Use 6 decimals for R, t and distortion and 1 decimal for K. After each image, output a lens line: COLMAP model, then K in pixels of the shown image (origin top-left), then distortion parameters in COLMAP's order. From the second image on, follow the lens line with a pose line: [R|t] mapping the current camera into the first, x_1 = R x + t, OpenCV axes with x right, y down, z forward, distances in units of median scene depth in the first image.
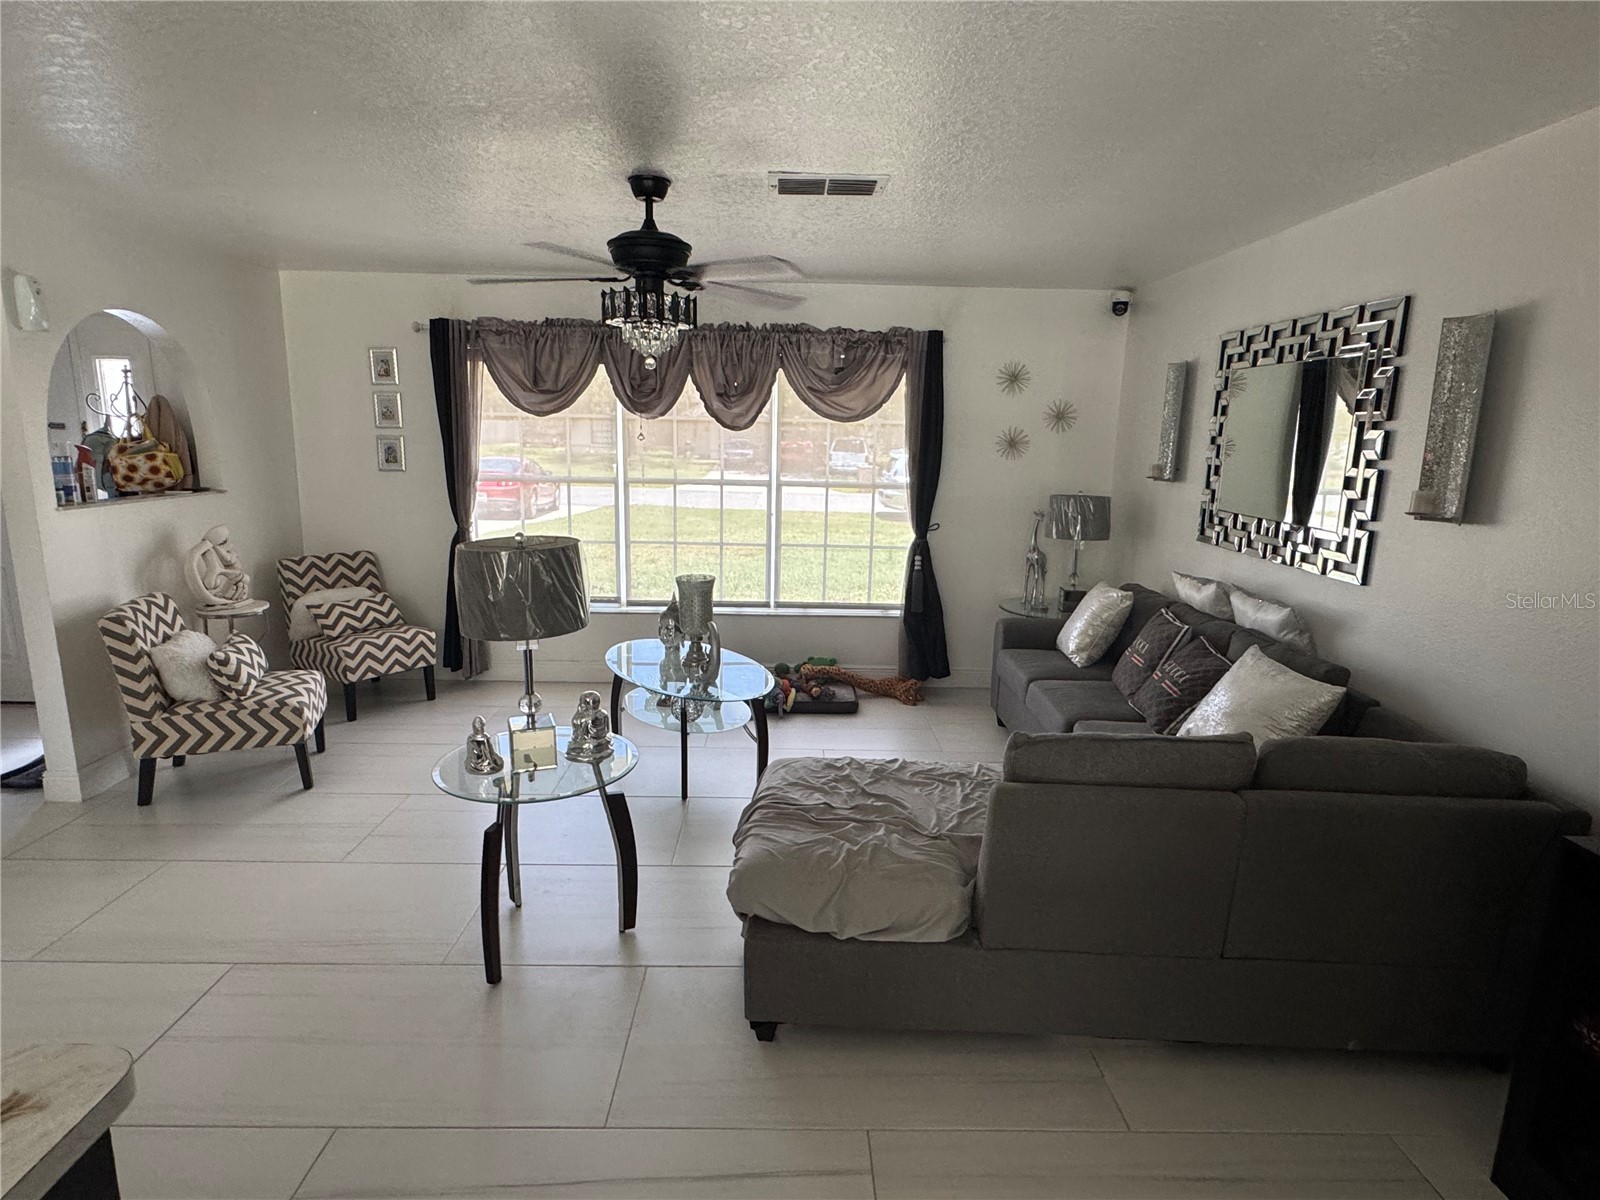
lens RADIAL K [[858.6, 0, 797.5], [0, 858.6, 604.5], [0, 0, 1]] dist [-0.001177, -0.000167]
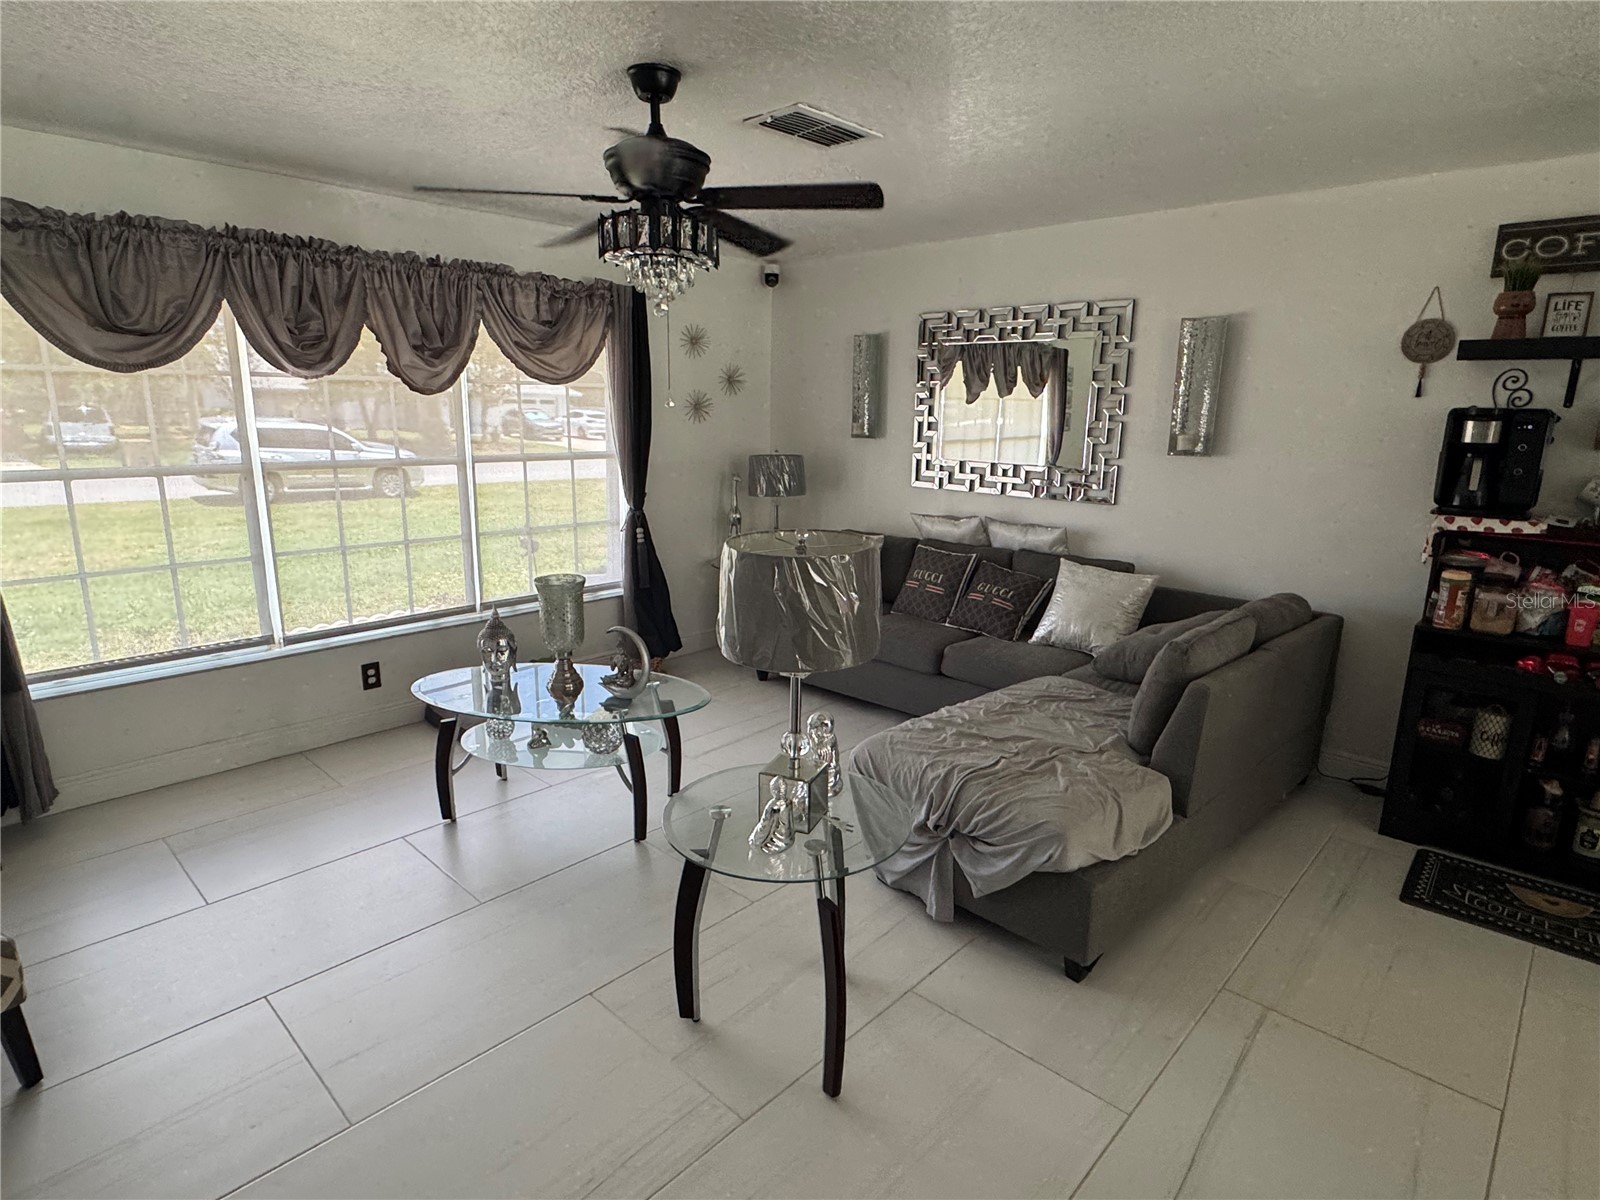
lens RADIAL K [[862.2, 0, 800.1], [0, 862.2, 596.3], [0, 0, 1]] dist [0.000143, 0.000357]
pose [[0.698684, -0.165090, 0.696123, -0.424092], [0.142609, 0.985623, 0.090613, -0.045356], [-0.701073, 0.035964, 0.712182, 0.215995]]
